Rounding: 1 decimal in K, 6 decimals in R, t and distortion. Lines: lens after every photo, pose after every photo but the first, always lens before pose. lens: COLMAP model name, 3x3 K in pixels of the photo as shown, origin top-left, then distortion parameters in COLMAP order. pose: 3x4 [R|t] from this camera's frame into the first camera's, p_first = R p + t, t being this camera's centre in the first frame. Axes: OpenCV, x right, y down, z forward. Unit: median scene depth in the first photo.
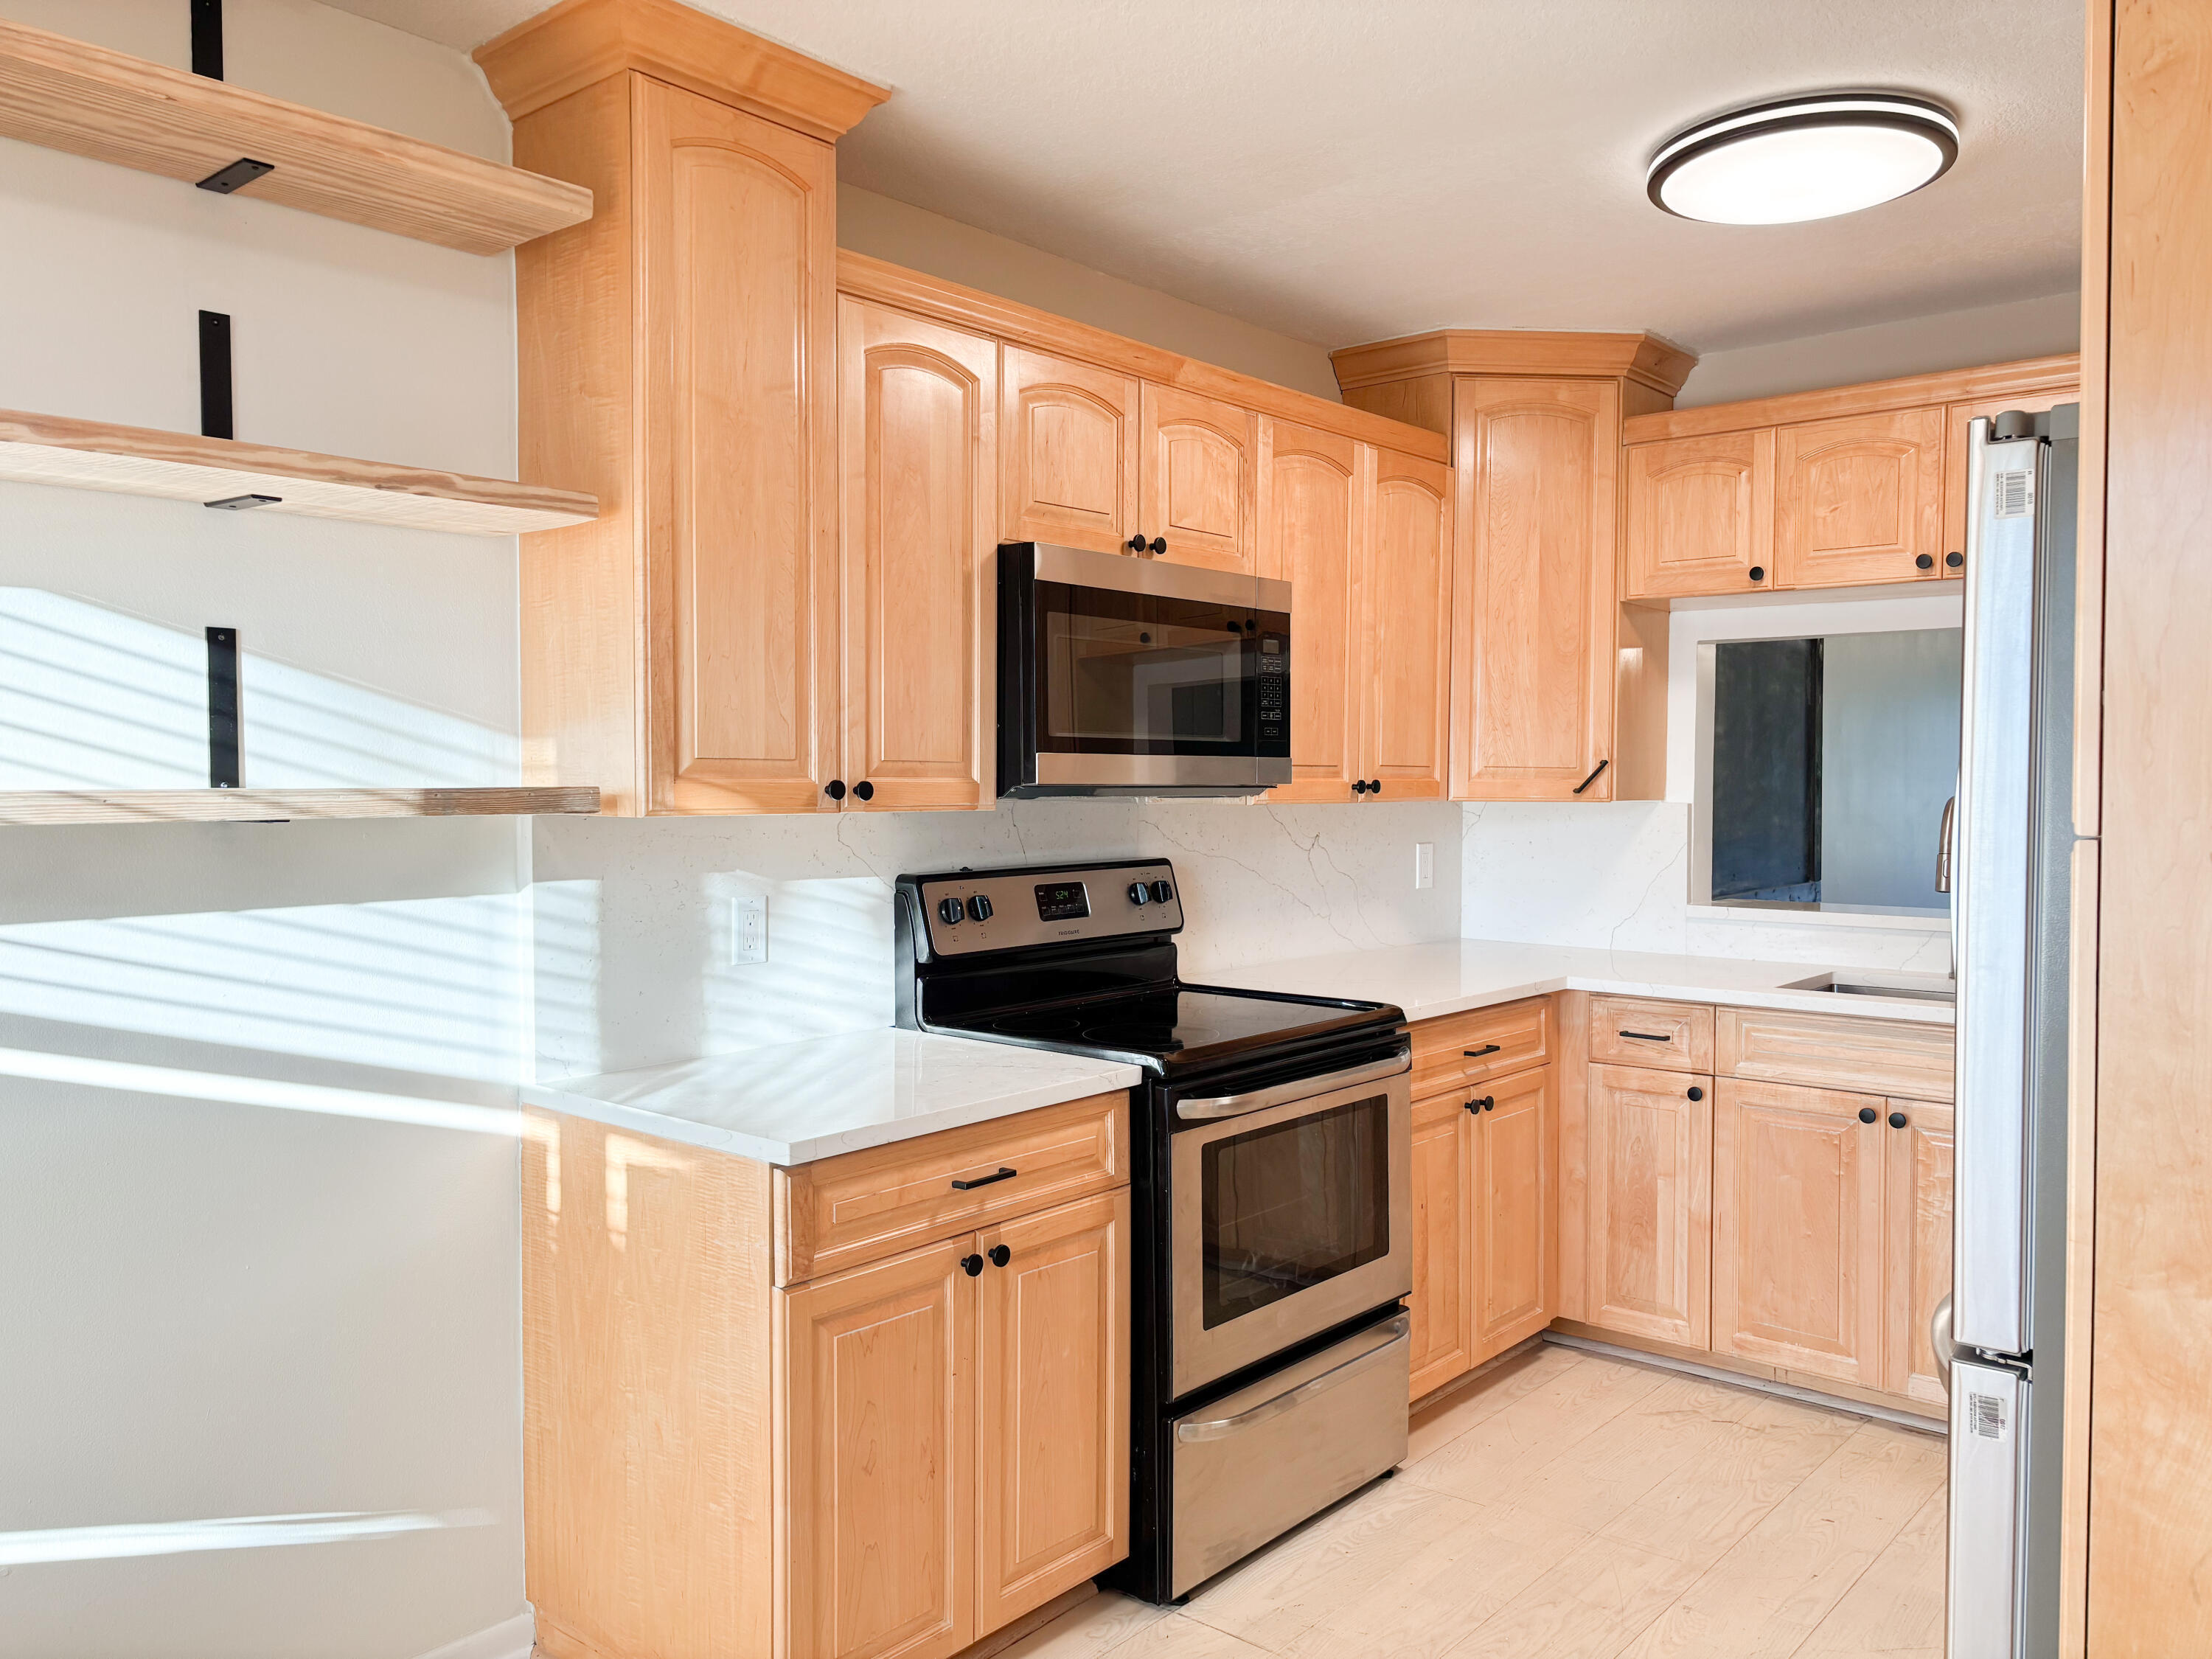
lens RADIAL K [[1663.2, 0, 1106.0], [0, 1663.2, 829.5], [0, 0, 1]] dist [0.055976, -0.097504]
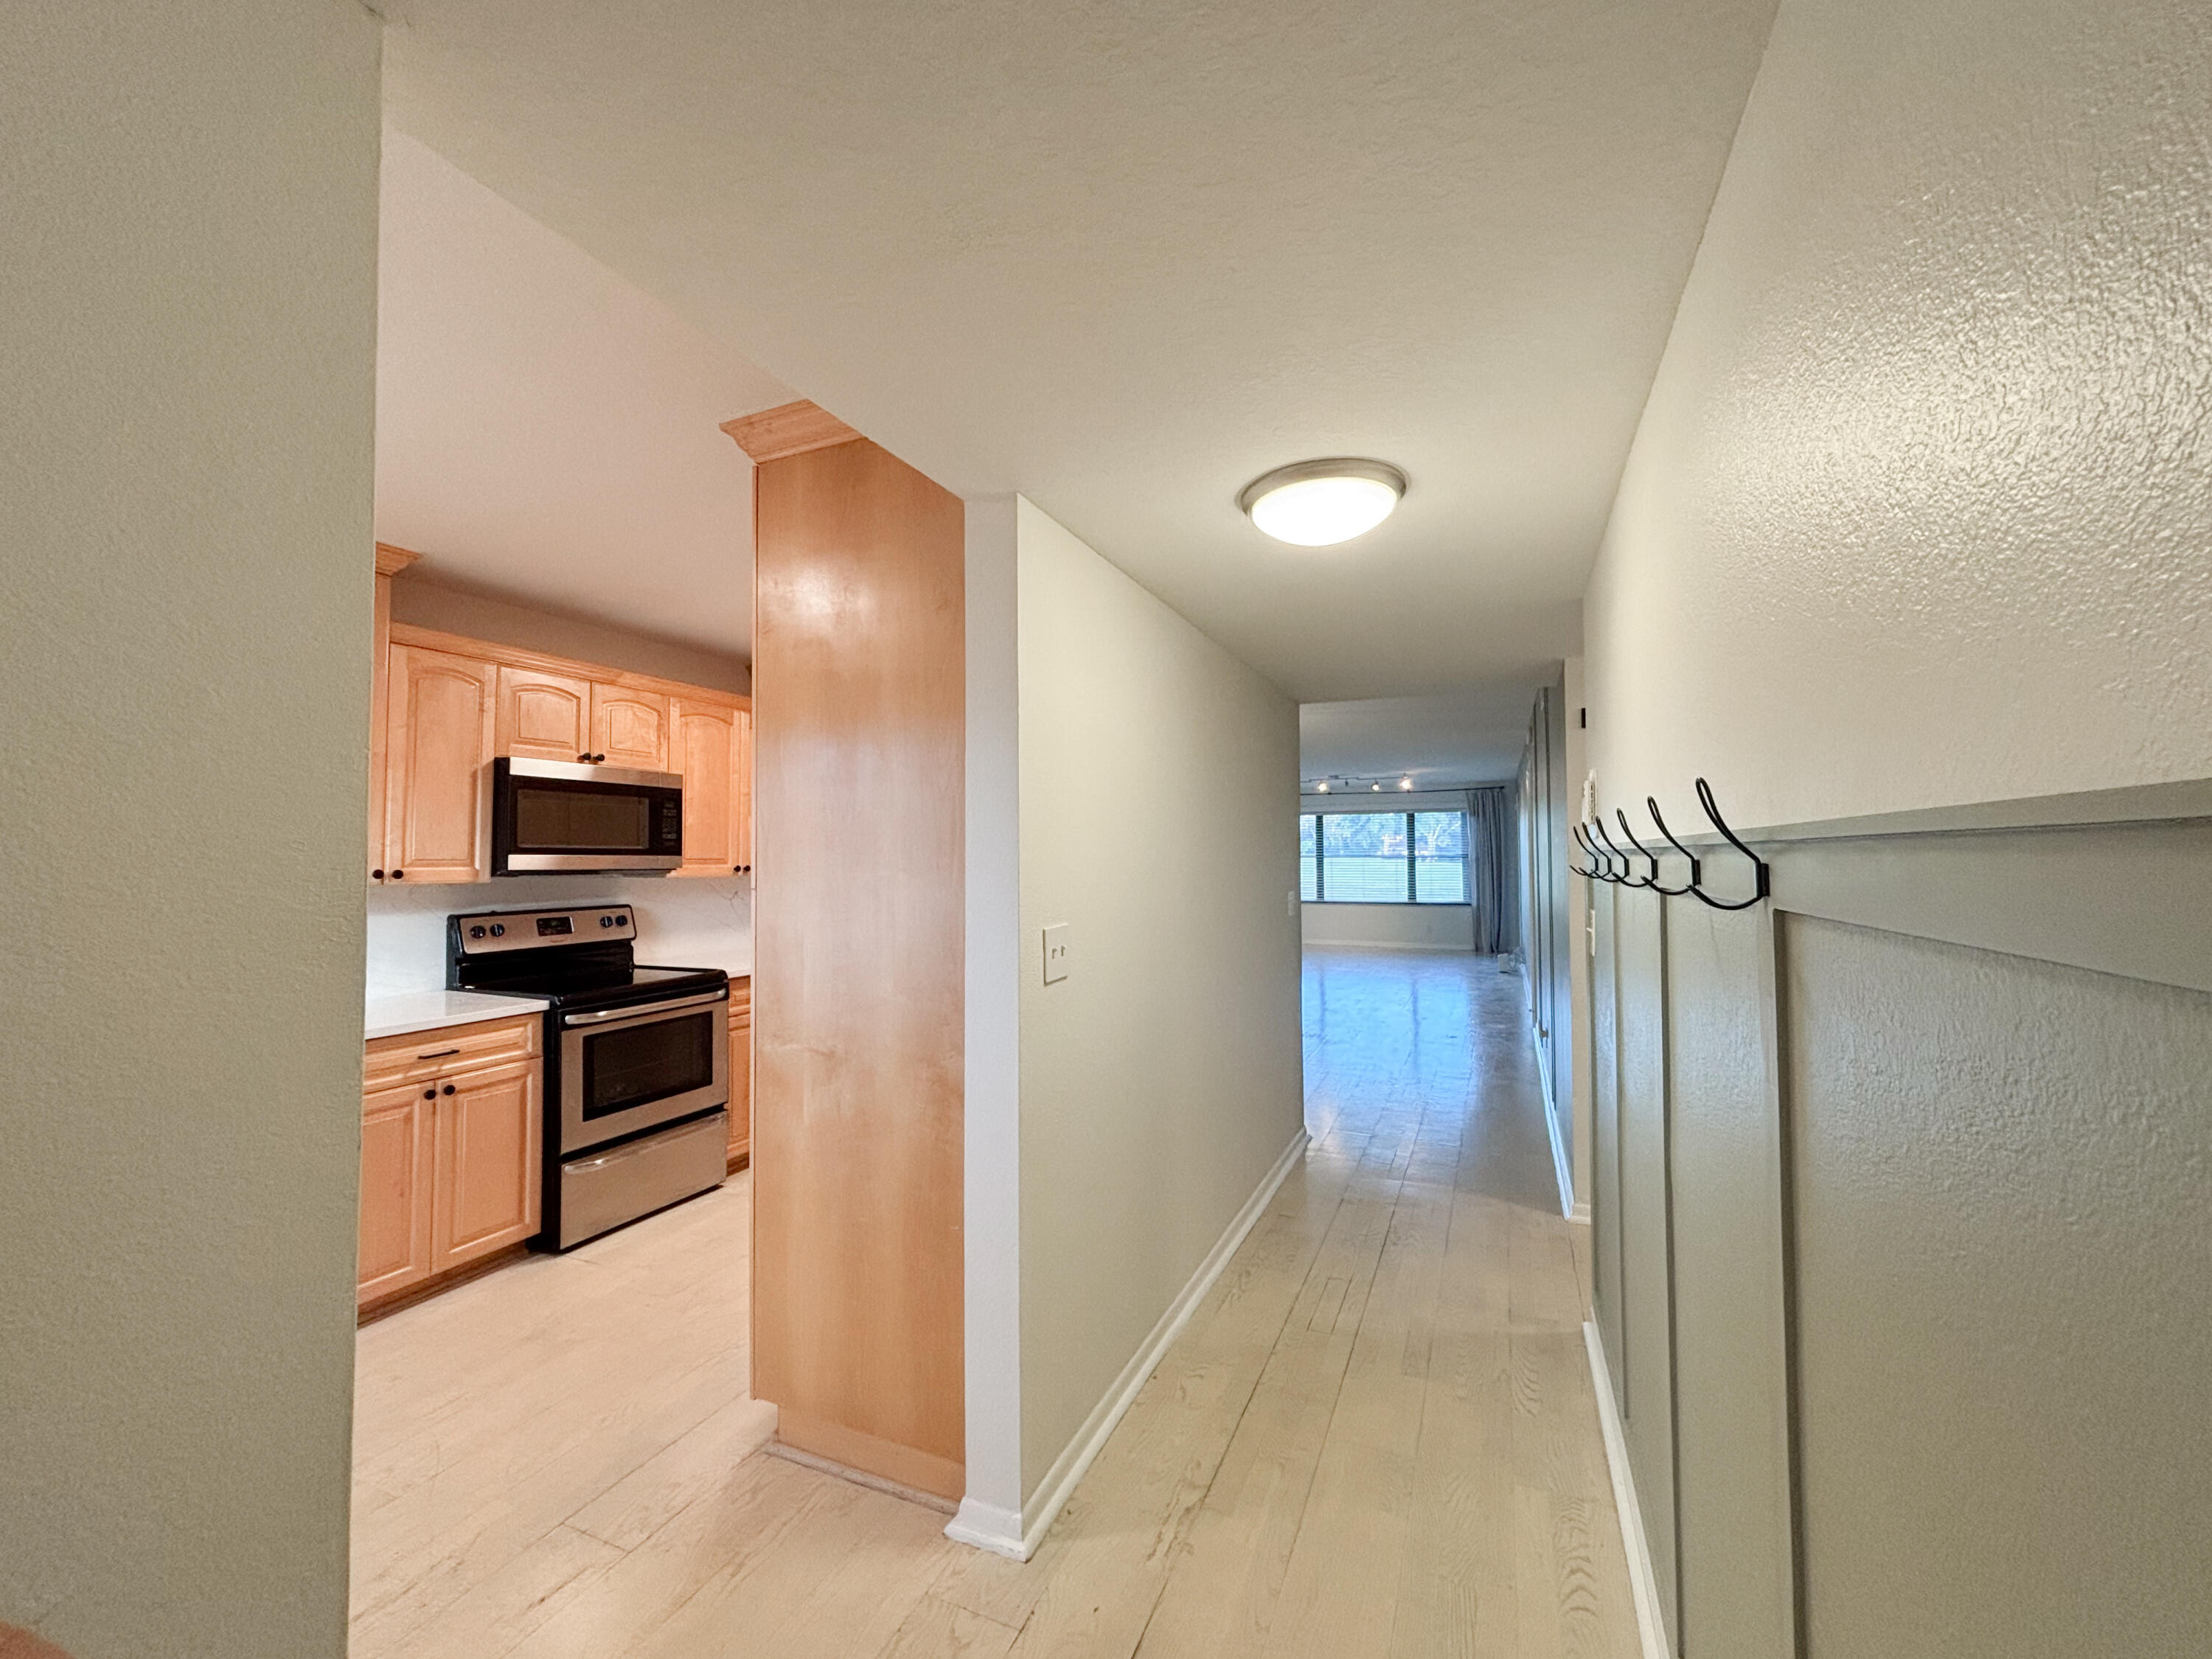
lens RADIAL K [[905.8, 0, 1106.0], [0, 905.8, 829.5], [0, 0, 1]] dist [-0.001125, -0.000139]
pose [[0.958795, 0.002133, 0.284091, 0.309273], [0.016442, 0.997879, -0.062984, 0.005168], [-0.283623, 0.065060, 0.956726, -0.282240]]
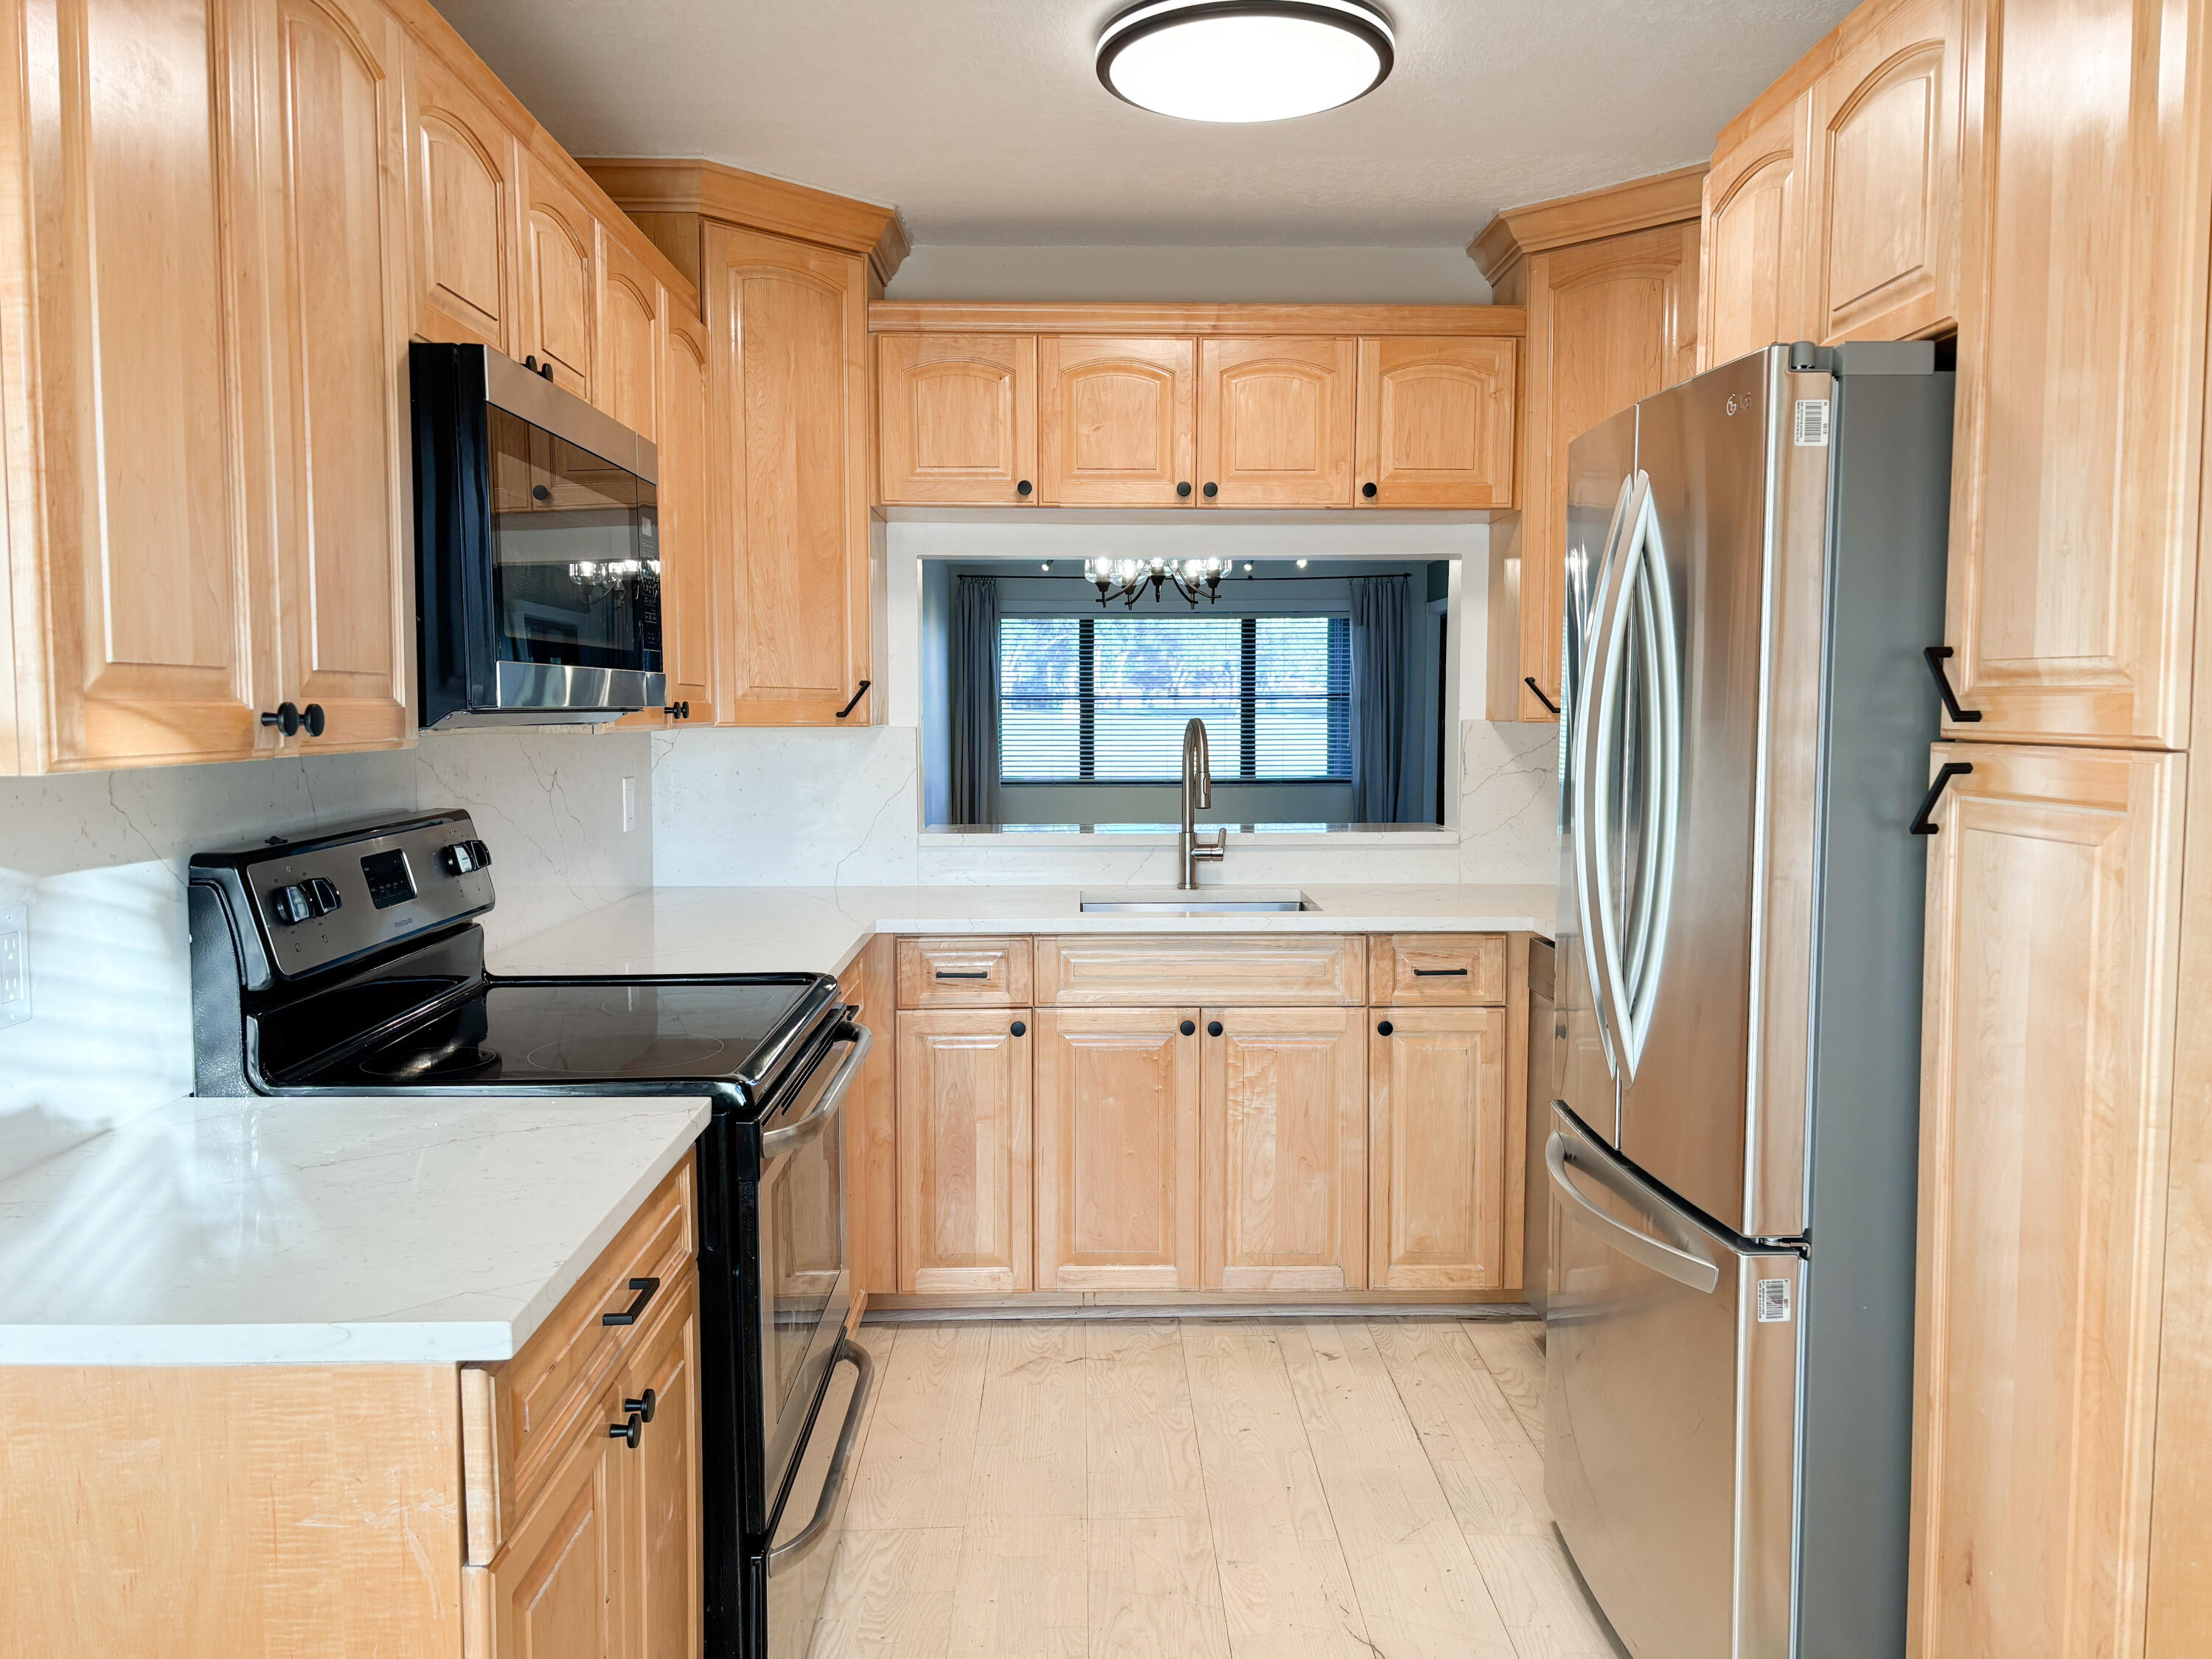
lens RADIAL K [[1698.4, 0, 1106.0], [0, 1698.4, 829.5], [0, 0, 1]] dist [0.105119, -0.105400]
pose [[0.744312, -0.052651, 0.665753, -0.278079], [0.022996, 0.998317, 0.053242, -0.008157], [-0.667436, -0.024319, 0.744270, 0.263005]]
